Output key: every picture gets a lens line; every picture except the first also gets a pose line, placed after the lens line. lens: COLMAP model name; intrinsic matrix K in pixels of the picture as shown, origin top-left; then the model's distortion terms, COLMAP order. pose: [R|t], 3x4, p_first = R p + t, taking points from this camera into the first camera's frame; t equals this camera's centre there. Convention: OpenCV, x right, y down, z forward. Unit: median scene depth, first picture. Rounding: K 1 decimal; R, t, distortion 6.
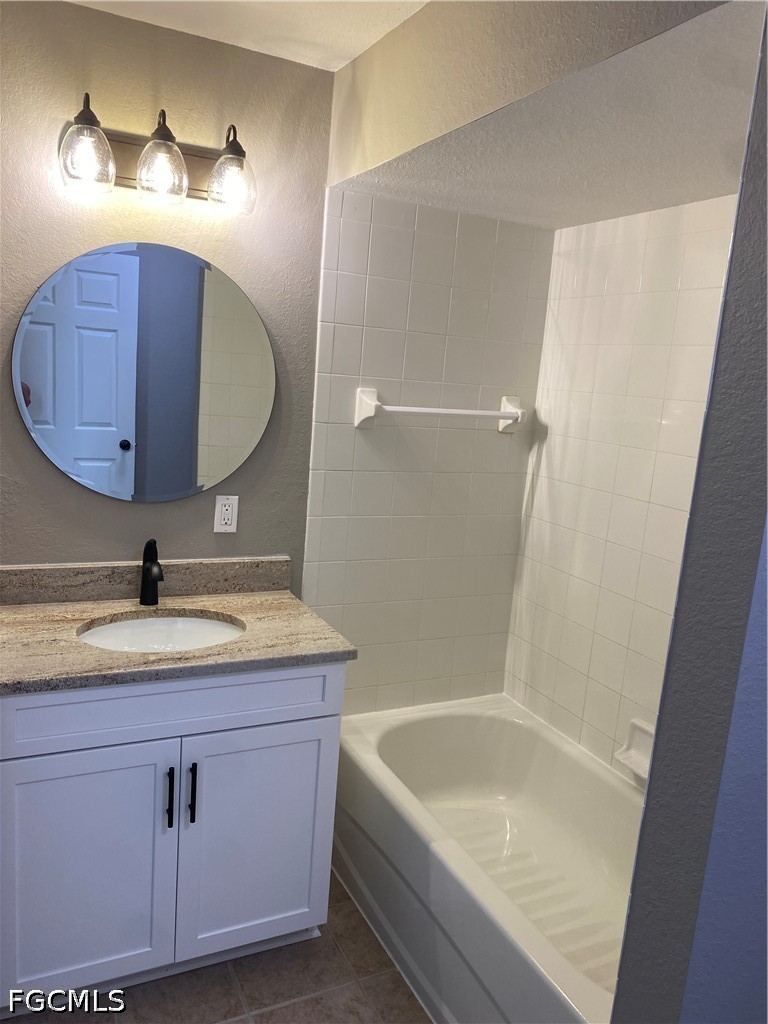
lens RADIAL K [[777.0, 0, 381.1], [0, 777.0, 515.6], [0, 0, 1]] dist [0.059507, -0.049998]
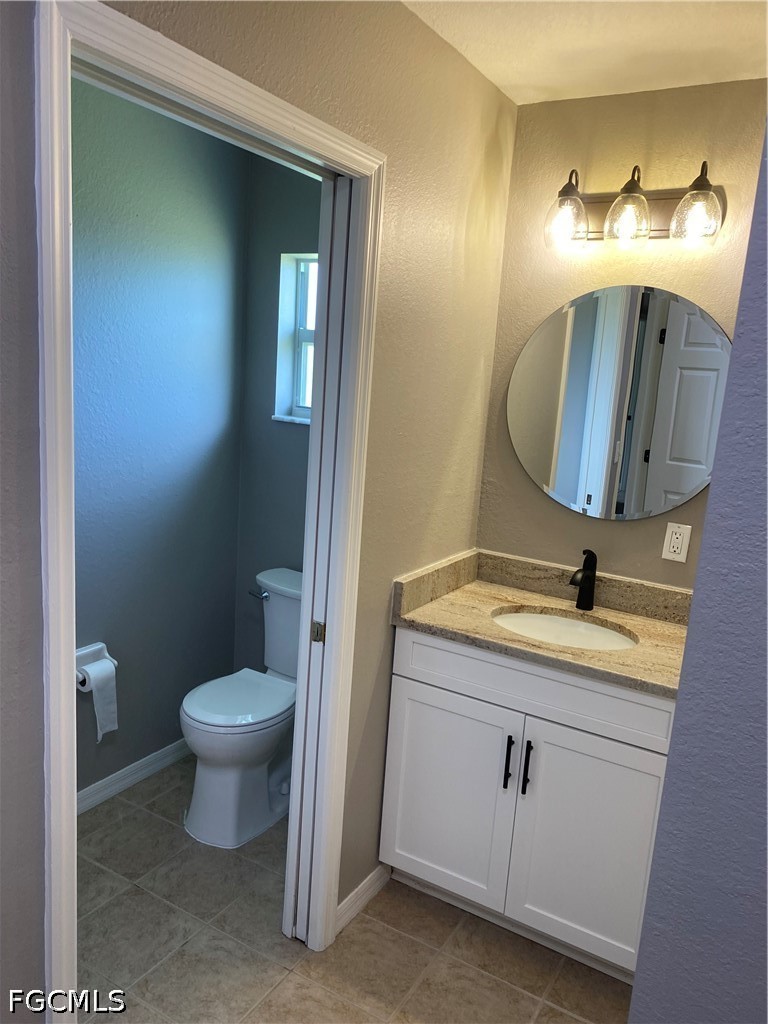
lens RADIAL K [[777.0, 0, 377.8], [0, 777.0, 513.6], [0, 0, 1]] dist [0.059507, -0.049998]
pose [[0.566428, 0.121590, -0.815092, 0.441261], [-0.178385, 0.983697, 0.022777, 0.008115], [0.804573, 0.132498, 0.578883, 0.116037]]
